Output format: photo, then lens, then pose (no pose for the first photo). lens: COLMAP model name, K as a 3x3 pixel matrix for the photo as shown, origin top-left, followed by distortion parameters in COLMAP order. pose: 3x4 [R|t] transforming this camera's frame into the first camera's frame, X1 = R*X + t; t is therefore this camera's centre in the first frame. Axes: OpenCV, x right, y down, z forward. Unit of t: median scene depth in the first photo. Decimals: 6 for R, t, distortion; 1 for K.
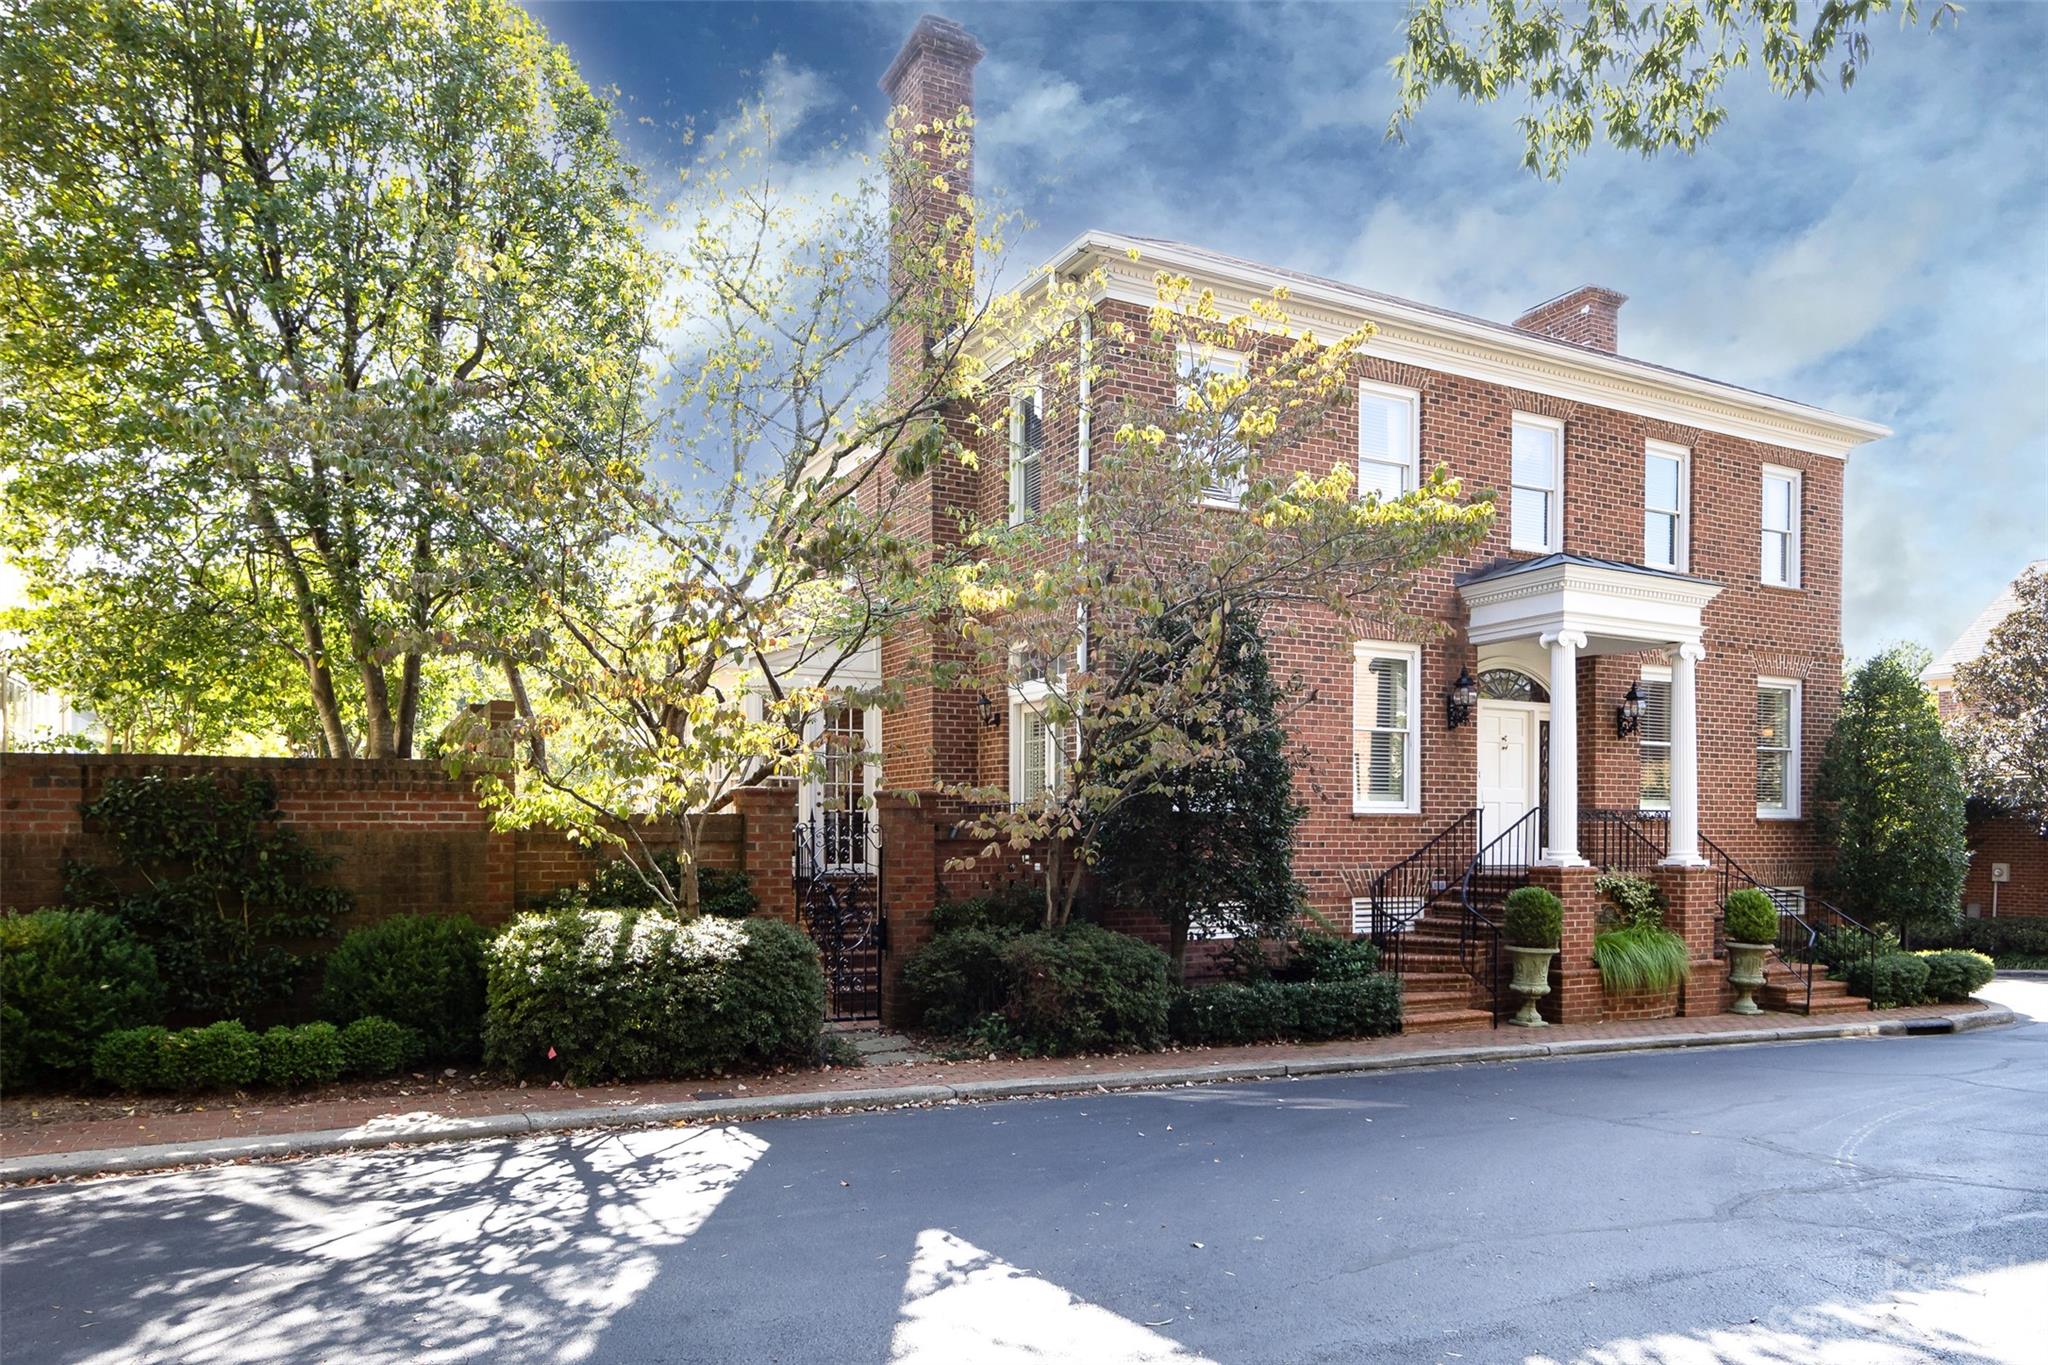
lens RADIAL K [[818.4, 0, 1015.5], [0, 818.4, 650.7], [0, 0, 1]] dist [-0.000835, -0.000091]
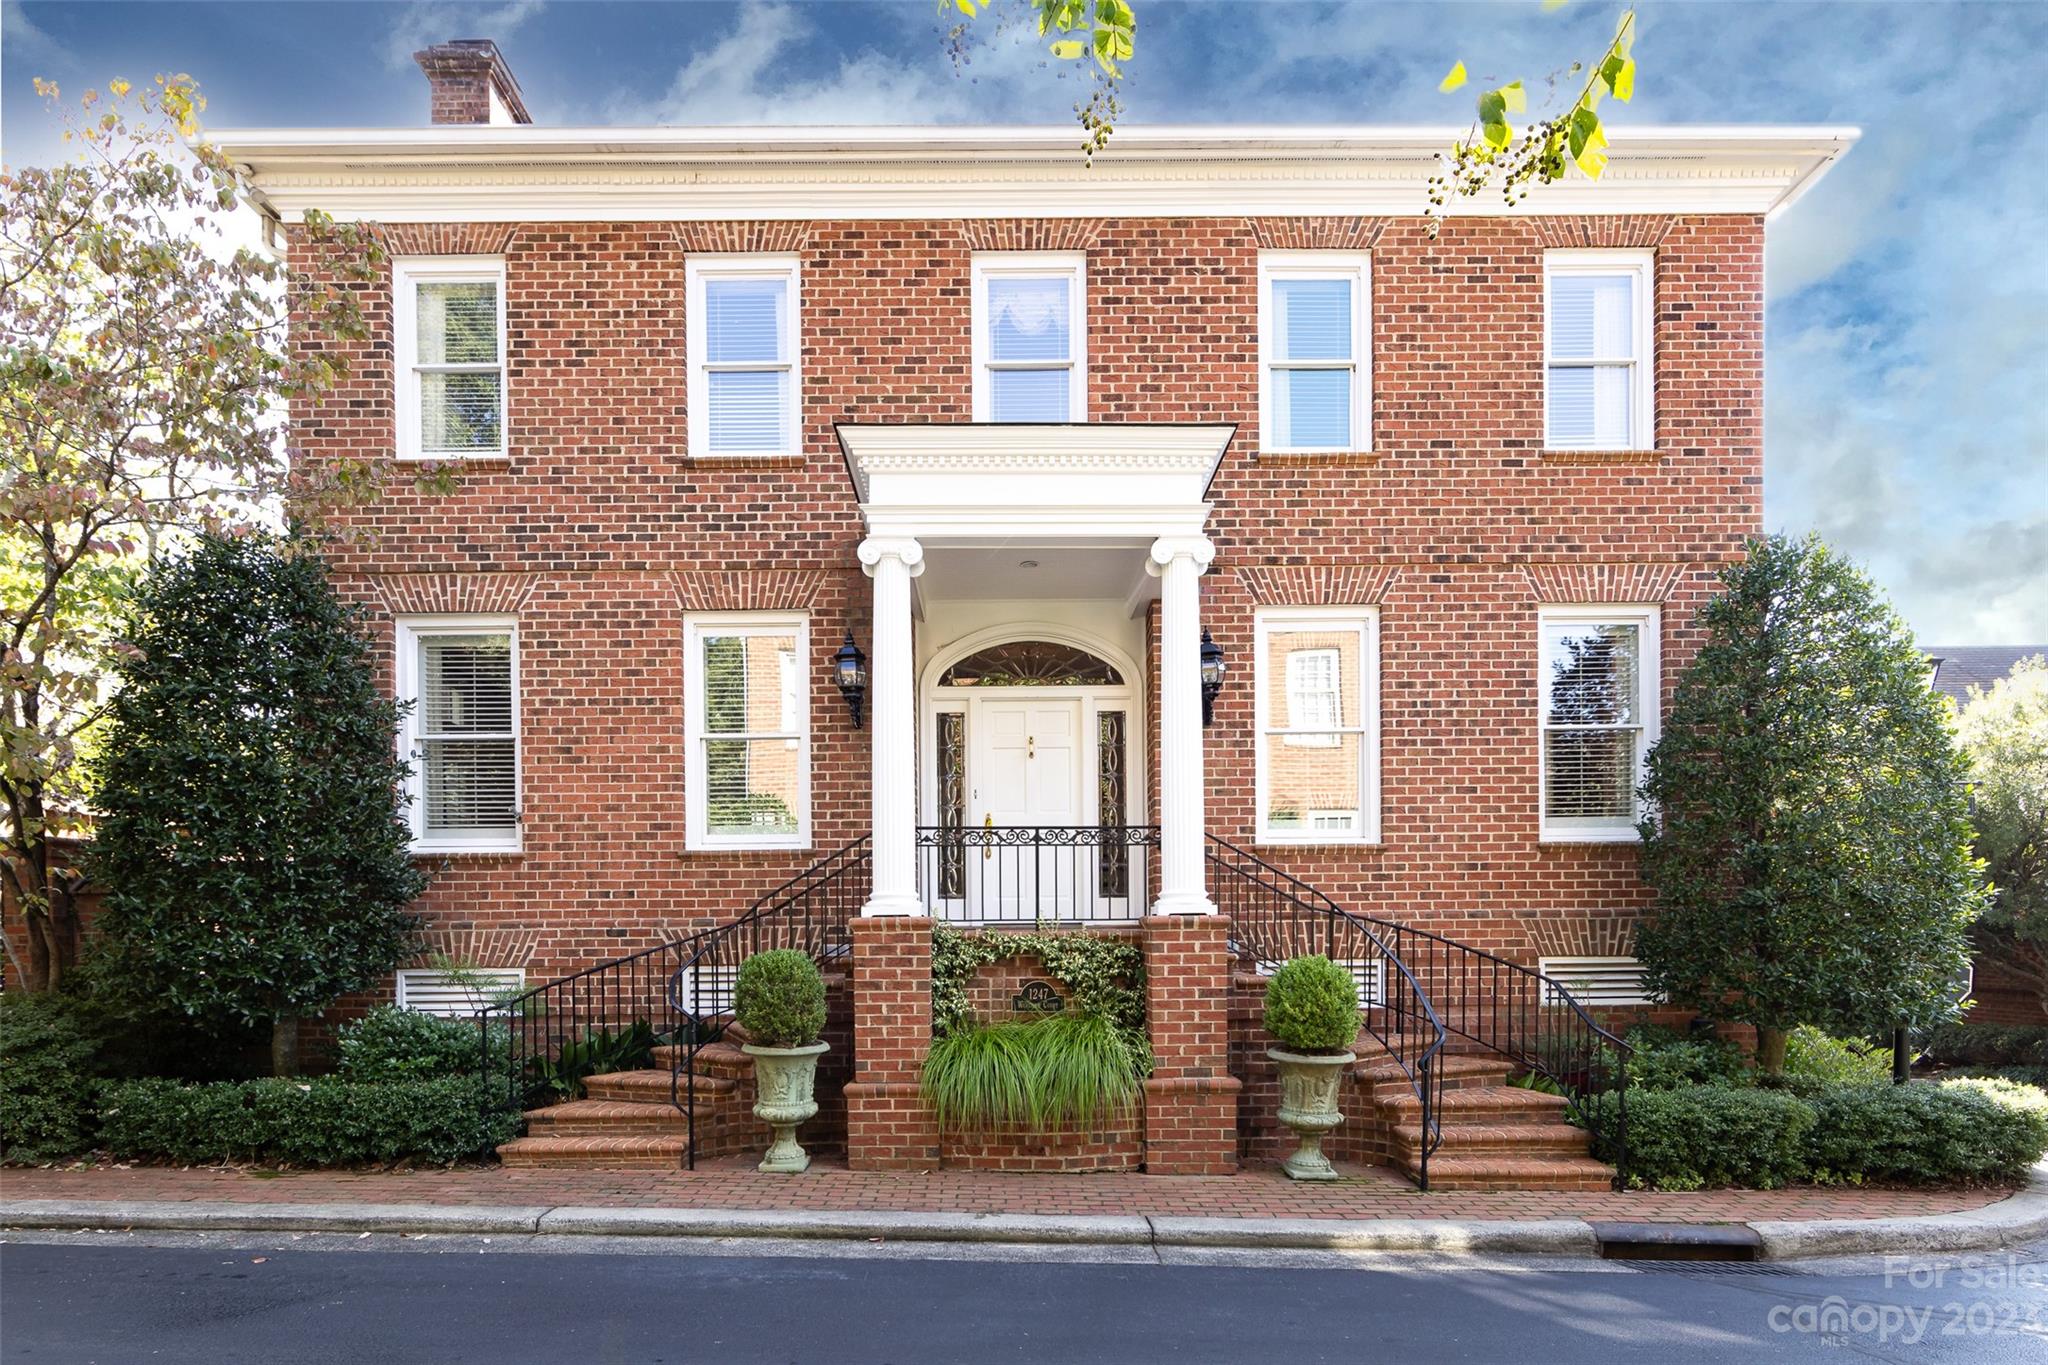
lens RADIAL K [[771.0, 0, 1023.4], [0, 771.0, 747.1], [0, 0, 1]] dist [0.007600, 0.000053]
pose [[0.948251, -0.075913, -0.308314, 0.901130], [0.081869, 0.996622, 0.006409, 0.124689], [0.306786, -0.031318, 0.951263, 0.433810]]
